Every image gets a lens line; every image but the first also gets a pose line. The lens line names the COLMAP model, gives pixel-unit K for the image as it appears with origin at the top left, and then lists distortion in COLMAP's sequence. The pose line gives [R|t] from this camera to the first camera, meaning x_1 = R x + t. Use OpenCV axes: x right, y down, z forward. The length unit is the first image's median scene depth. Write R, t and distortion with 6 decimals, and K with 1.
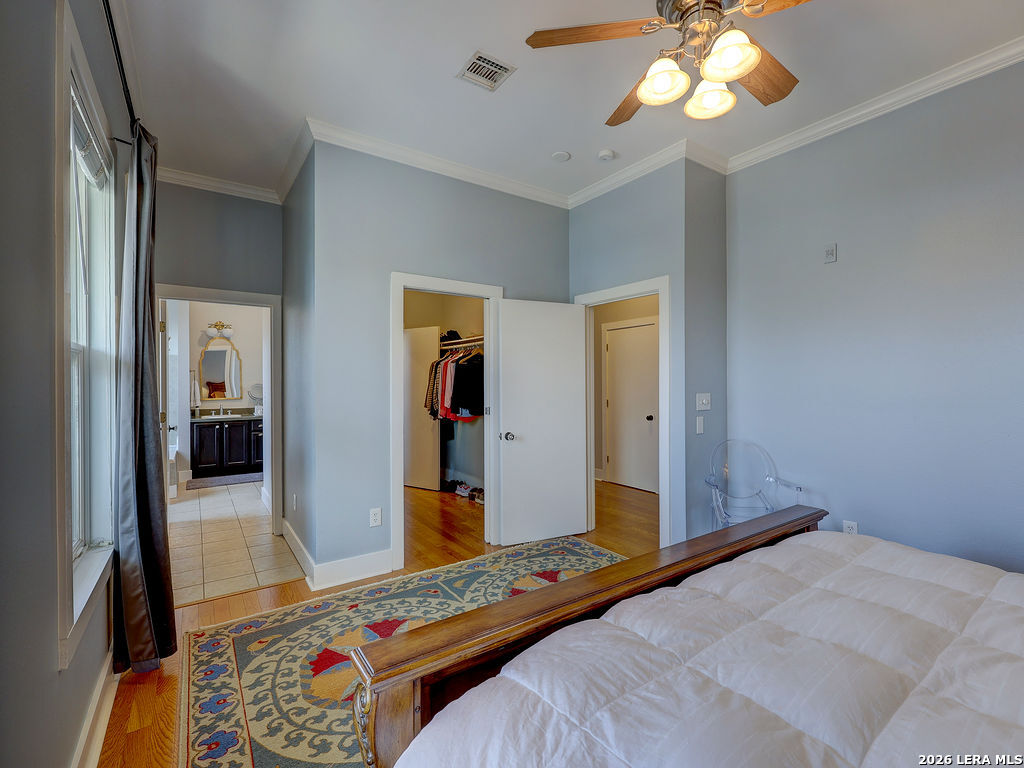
lens RADIAL K [[461.9, 0, 513.3], [0, 461.9, 383.3], [0, 0, 1]] dist [0.000841, 0.000096]
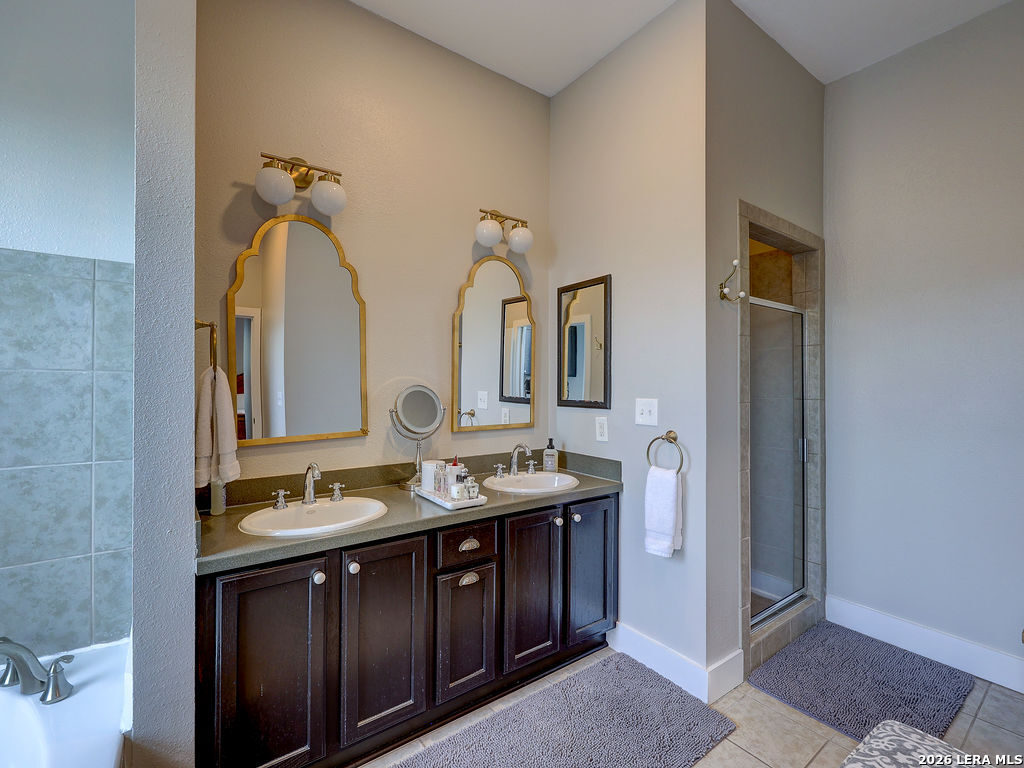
lens RADIAL K [[461.9, 0, 511.7], [0, 461.9, 383.4], [0, 0, 1]] dist [0.000841, 0.000096]
pose [[0.999677, 0.008051, 0.024090, -0.532099], [-0.007809, 0.999918, -0.010103, 0.003563], [-0.024170, 0.009911, 0.999659, 0.746426]]
